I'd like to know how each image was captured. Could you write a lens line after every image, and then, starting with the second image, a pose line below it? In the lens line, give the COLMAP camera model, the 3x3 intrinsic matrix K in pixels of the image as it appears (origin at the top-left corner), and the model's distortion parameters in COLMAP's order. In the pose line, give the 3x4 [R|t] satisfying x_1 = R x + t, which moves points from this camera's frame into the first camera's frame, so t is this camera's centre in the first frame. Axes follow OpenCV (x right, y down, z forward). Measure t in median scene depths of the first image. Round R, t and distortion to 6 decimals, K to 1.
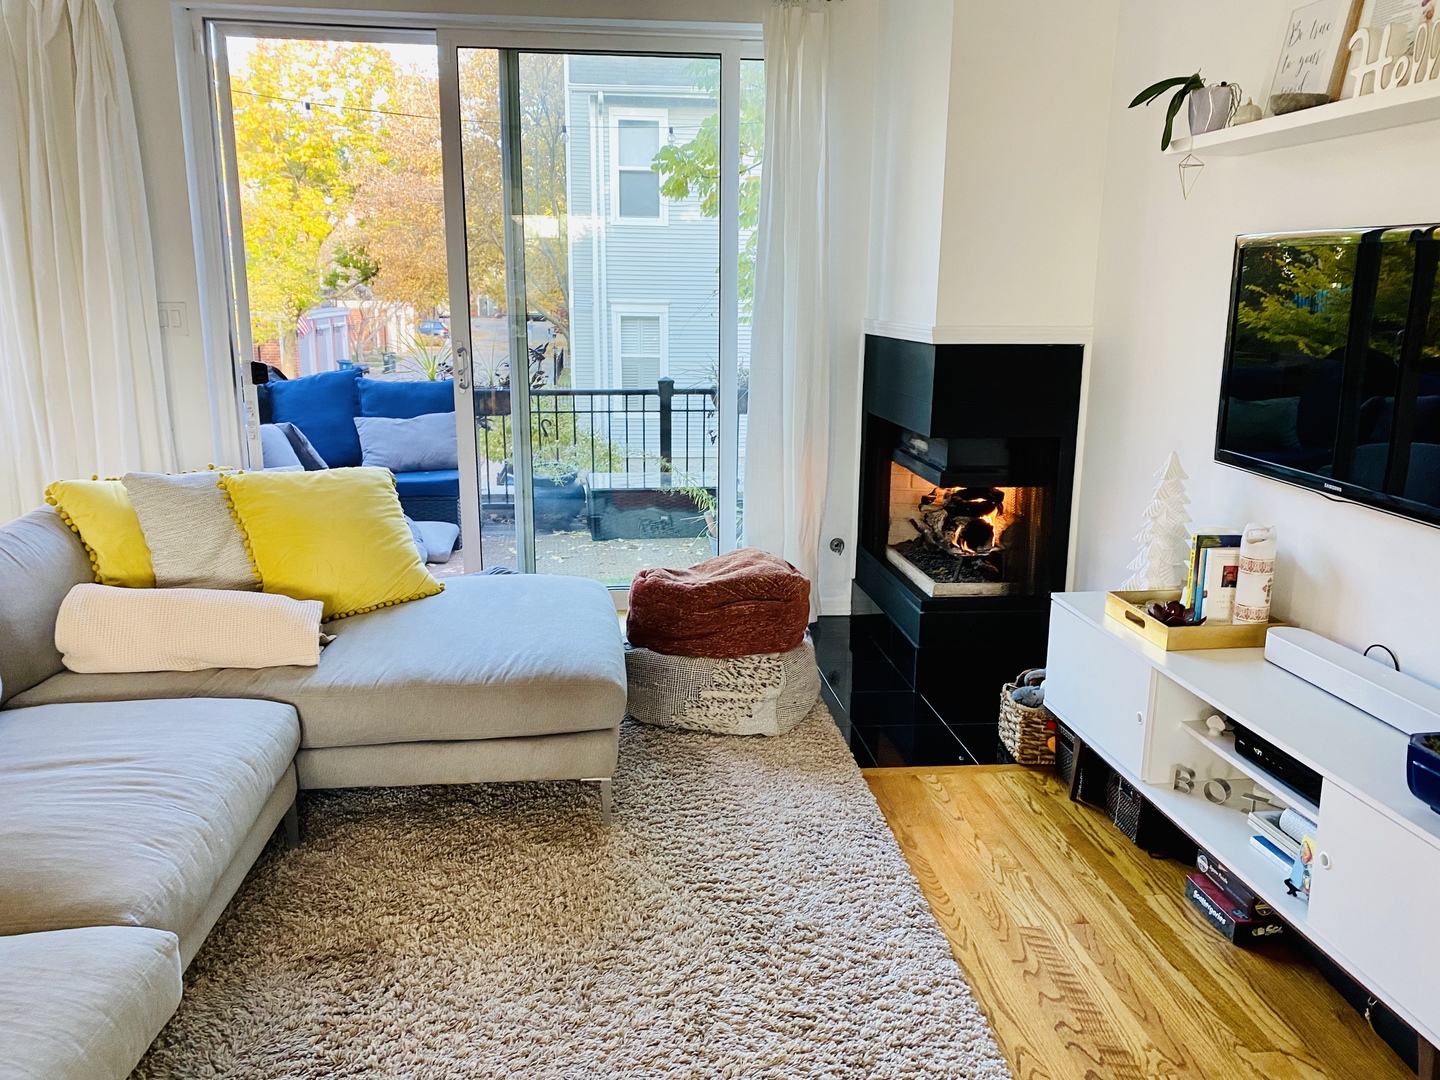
lens RADIAL K [[1102.6, 0, 717.6], [0, 1102.6, 532.9], [0, 0, 1]] dist [0.039963, -0.020368]
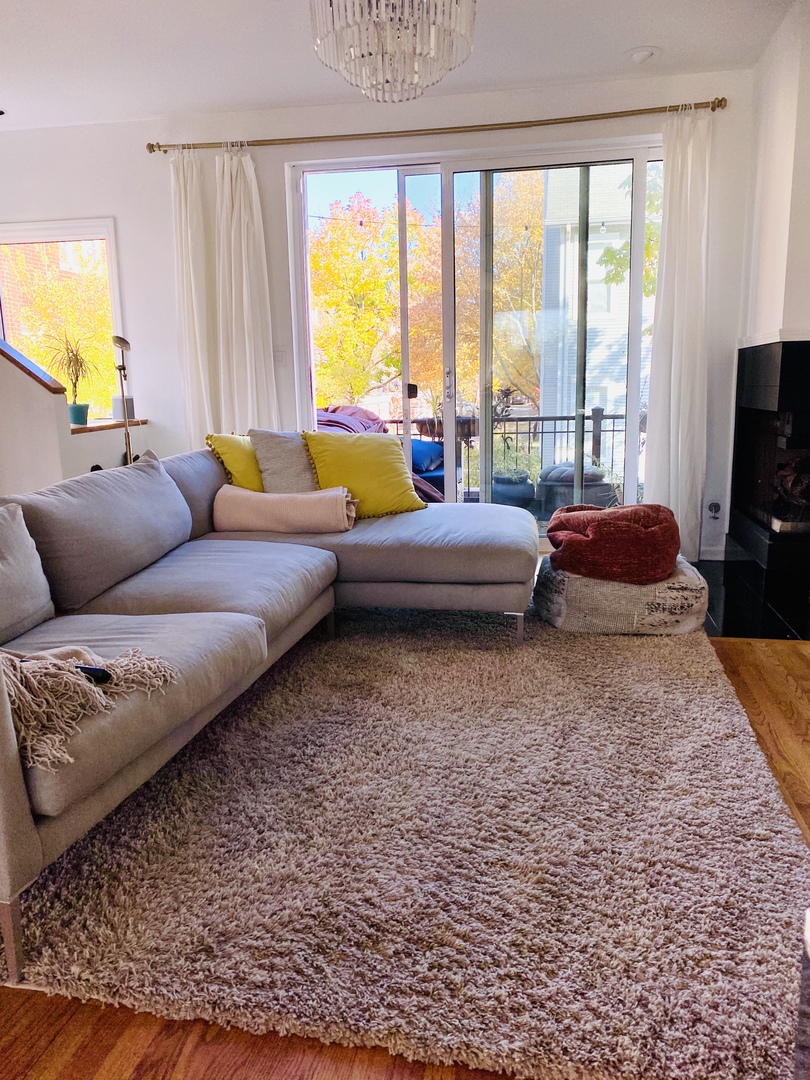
lens RADIAL K [[827.0, 0, 404.3], [0, 827.0, 528.6], [0, 0, 1]] dist [0.039963, -0.020368]
pose [[0.955972, 0.023269, -0.292532, 0.063353], [-0.034313, 0.998877, -0.032680, 0.119506], [0.291443, 0.041279, 0.955697, -0.123250]]
